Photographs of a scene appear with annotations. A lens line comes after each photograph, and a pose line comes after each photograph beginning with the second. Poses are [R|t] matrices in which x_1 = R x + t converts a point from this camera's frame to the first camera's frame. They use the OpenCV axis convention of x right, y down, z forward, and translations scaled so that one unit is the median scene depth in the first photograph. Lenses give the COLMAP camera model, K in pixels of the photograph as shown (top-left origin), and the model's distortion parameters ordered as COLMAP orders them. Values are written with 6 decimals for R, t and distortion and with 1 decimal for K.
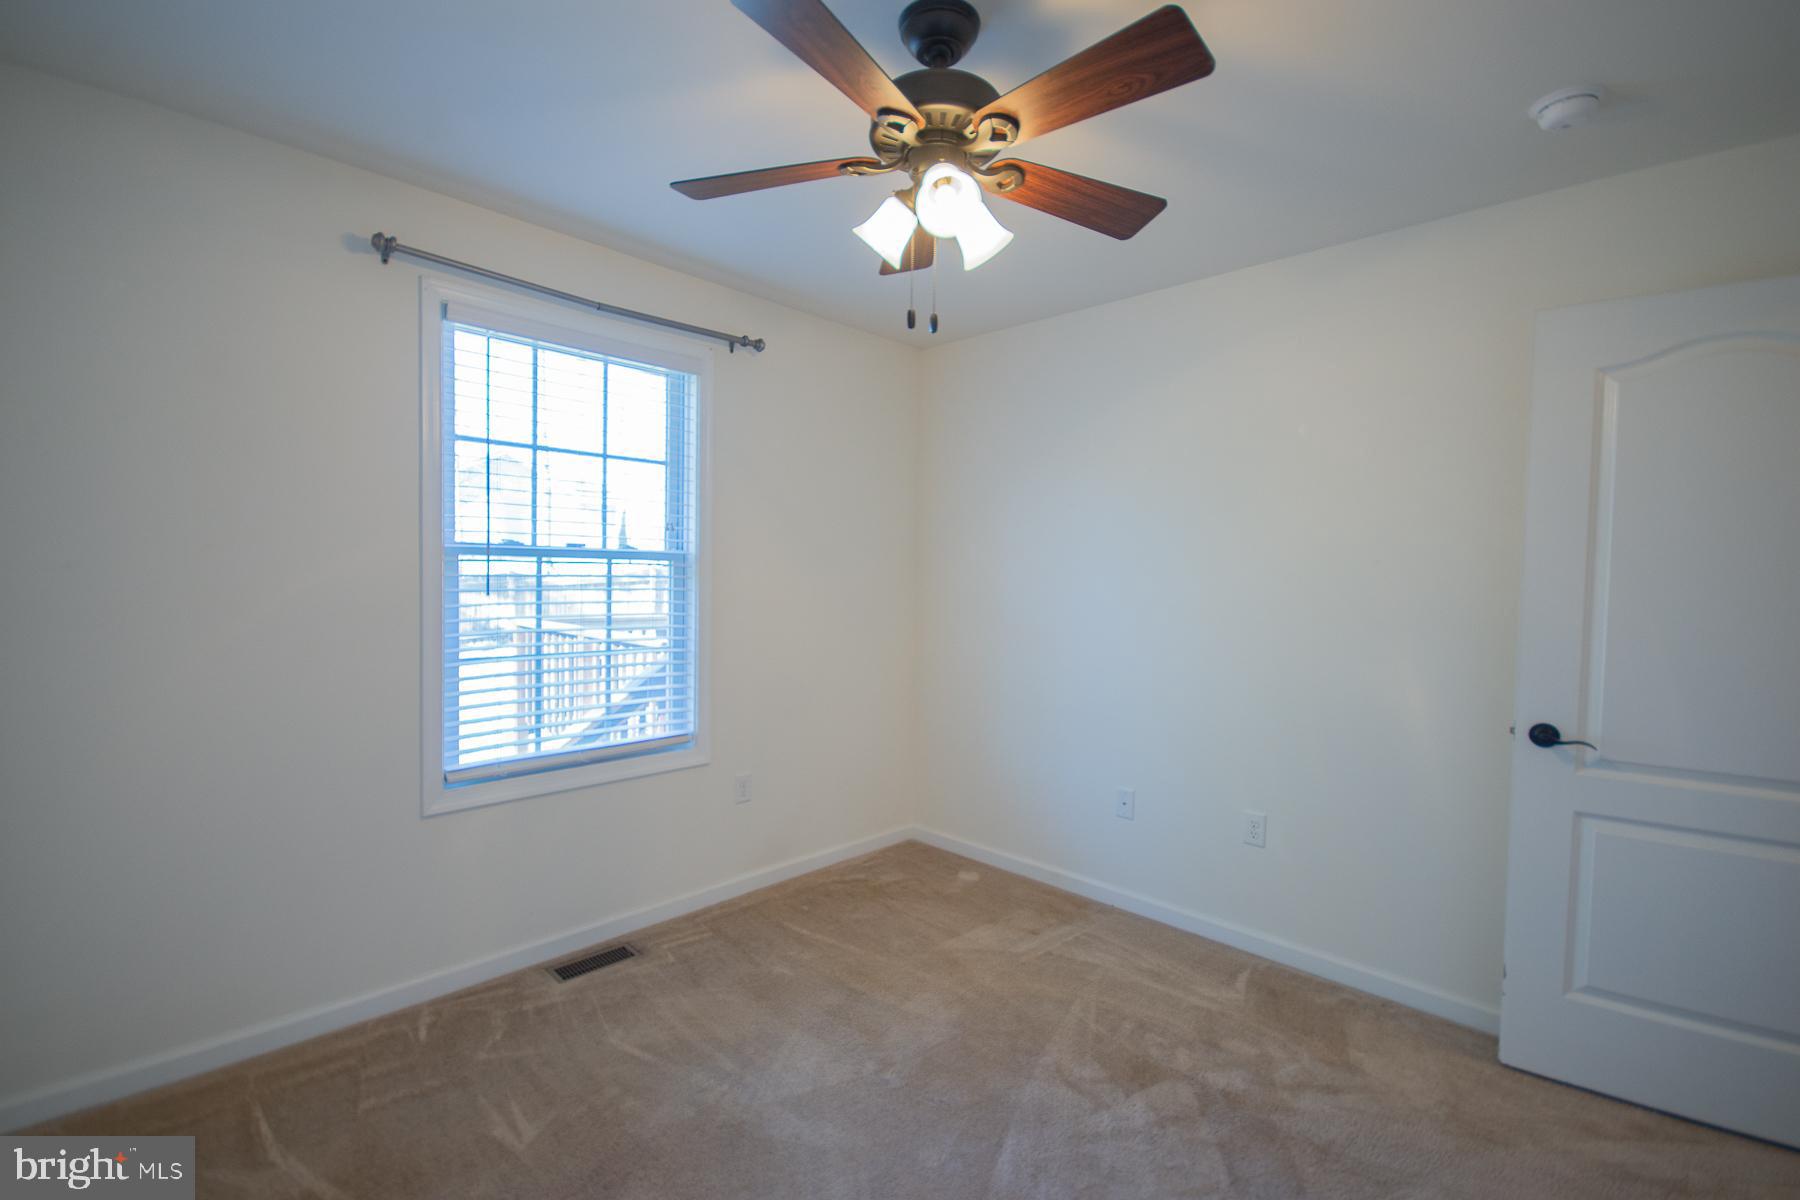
lens RADIAL K [[791.0, 0, 899.1], [0, 791.0, 607.5], [0, 0, 1]] dist [0.011176, -0.010170]
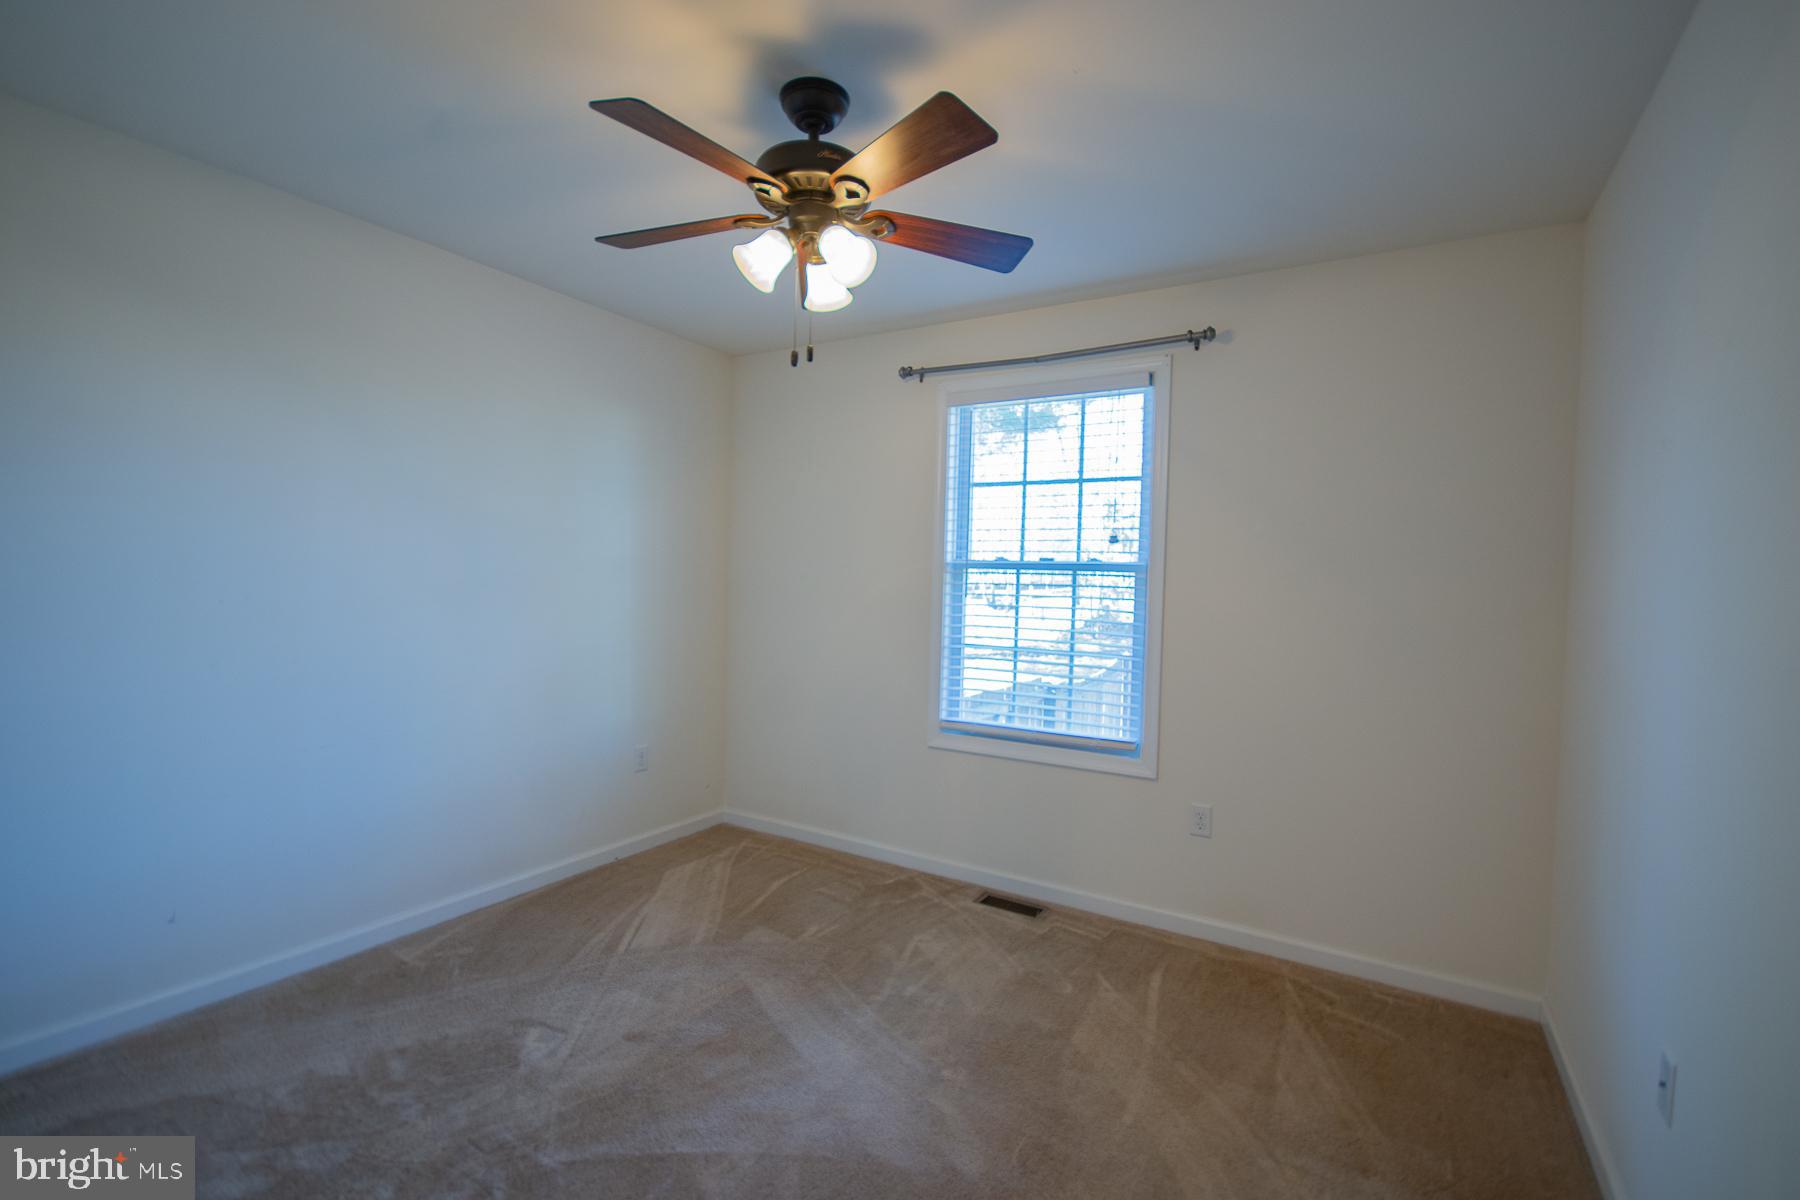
lens RADIAL K [[791.0, 0, 908.0], [0, 791.0, 600.5], [0, 0, 1]] dist [0.011176, -0.010170]
pose [[0.221004, 0.011220, -0.975208, 0.707947], [-0.061239, 0.998120, -0.002394, -0.001158], [0.973348, 0.060250, 0.221276, 0.526052]]
